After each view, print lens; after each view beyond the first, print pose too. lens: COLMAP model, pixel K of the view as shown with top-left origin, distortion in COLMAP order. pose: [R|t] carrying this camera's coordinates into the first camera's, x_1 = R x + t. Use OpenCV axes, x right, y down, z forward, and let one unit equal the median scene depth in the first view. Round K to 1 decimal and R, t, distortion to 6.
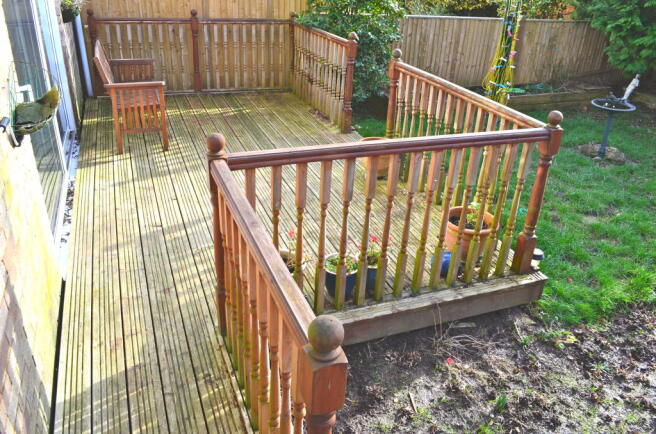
lens RADIAL K [[527.5, 0, 328.0], [0, 527.5, 217.0], [0, 0, 1]] dist [-0.088716, -0.002458]
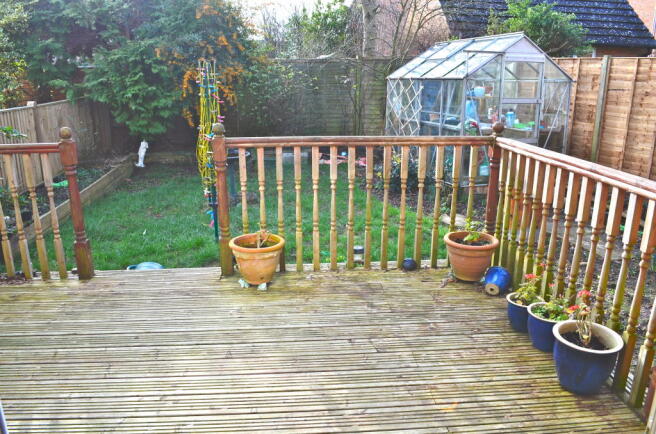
lens RADIAL K [[527.5, 0, 328.0], [0, 527.5, 217.0], [0, 0, 1]] dist [-0.088716, -0.002458]
pose [[0.290451, -0.306048, 0.906627, -0.350794], [0.454363, 0.877958, 0.150809, -0.138285], [-0.842136, 0.368135, 0.394061, 0.338674]]
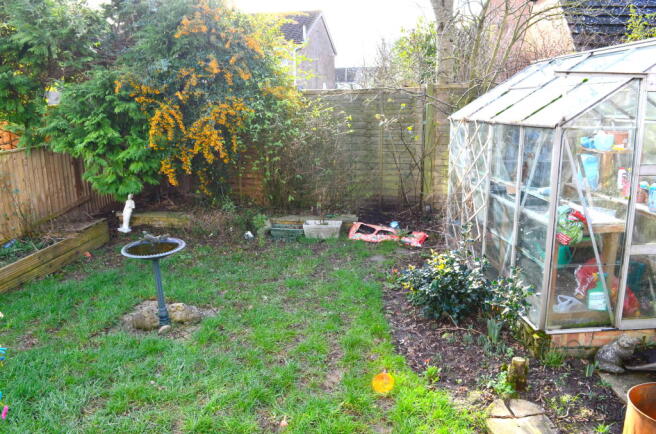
lens RADIAL K [[517.6, 0, 328.0], [0, 517.6, 217.0], [0, 0, 1]] dist [-0.062357, 0.002796]
pose [[0.522384, -0.247543, 0.815989, 0.102336], [0.429430, 0.903100, -0.000946, -0.121061], [-0.736685, 0.350904, 0.578067, 0.325853]]
